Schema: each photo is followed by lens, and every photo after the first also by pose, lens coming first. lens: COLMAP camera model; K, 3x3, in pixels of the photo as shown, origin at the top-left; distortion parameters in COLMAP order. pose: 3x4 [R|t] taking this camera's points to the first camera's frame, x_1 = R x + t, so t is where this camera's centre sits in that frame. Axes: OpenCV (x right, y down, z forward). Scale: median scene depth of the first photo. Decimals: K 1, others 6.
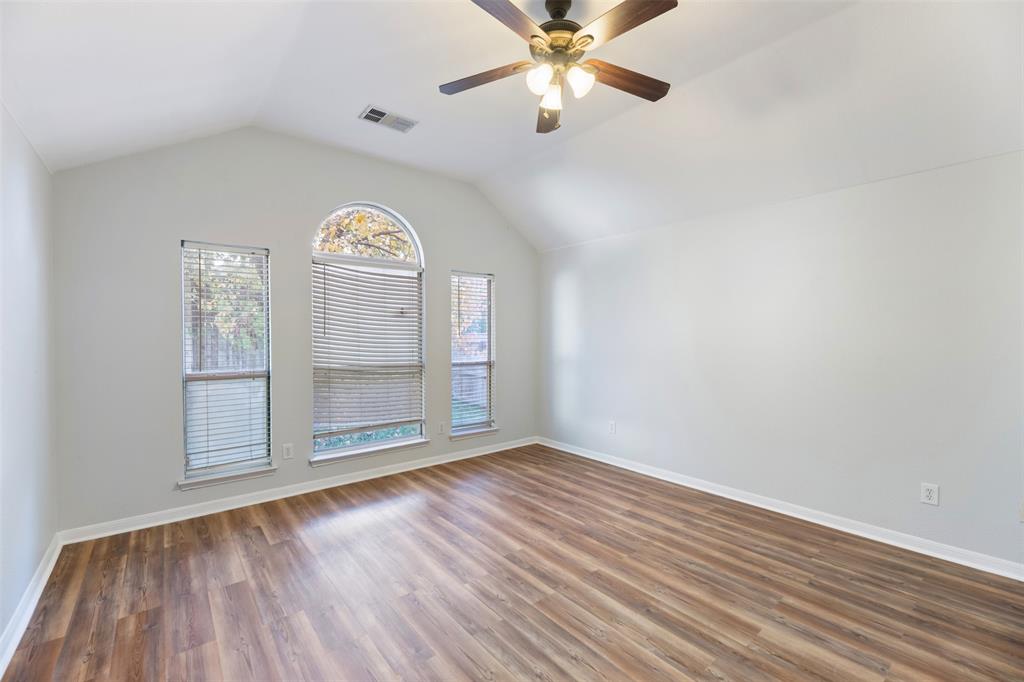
lens RADIAL K [[414.1, 0, 516.4], [0, 414.1, 344.1], [0, 0, 1]] dist [-0.002192, 0.000043]
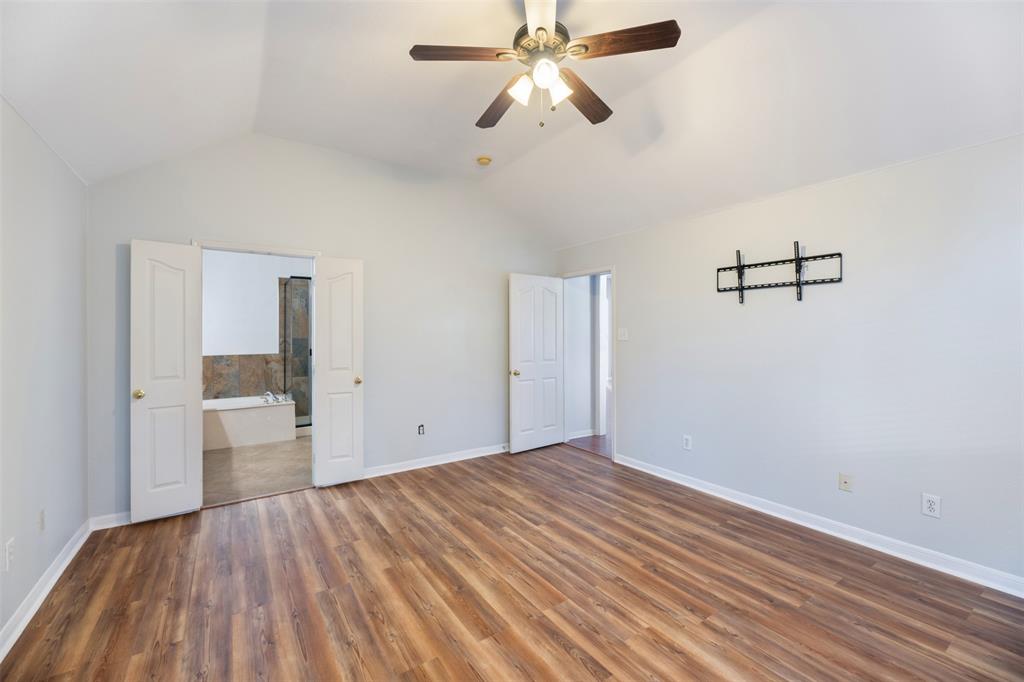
lens RADIAL K [[414.1, 0, 504.9], [0, 414.1, 326.7], [0, 0, 1]] dist [-0.002192, 0.000043]
pose [[-0.992642, 0.003802, 0.121029, 0.063954], [0.003016, 0.999973, -0.006677, -0.031962], [-0.121051, -0.006263, -0.992627, 1.936991]]
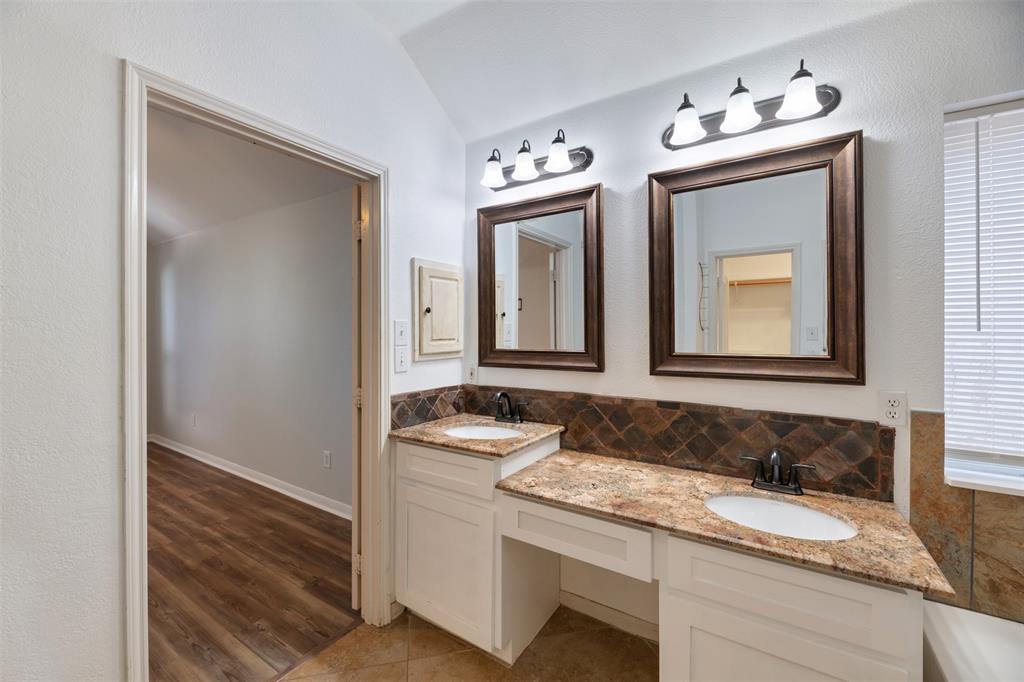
lens RADIAL K [[414.1, 0, 507.9], [0, 414.1, 330.2], [0, 0, 1]] dist [-0.002192, 0.000043]
pose [[0.959057, -0.010044, 0.283035, 1.404585], [0.012511, 0.999898, -0.006909, -0.006358], [-0.282936, 0.010168, 0.959085, -0.393200]]
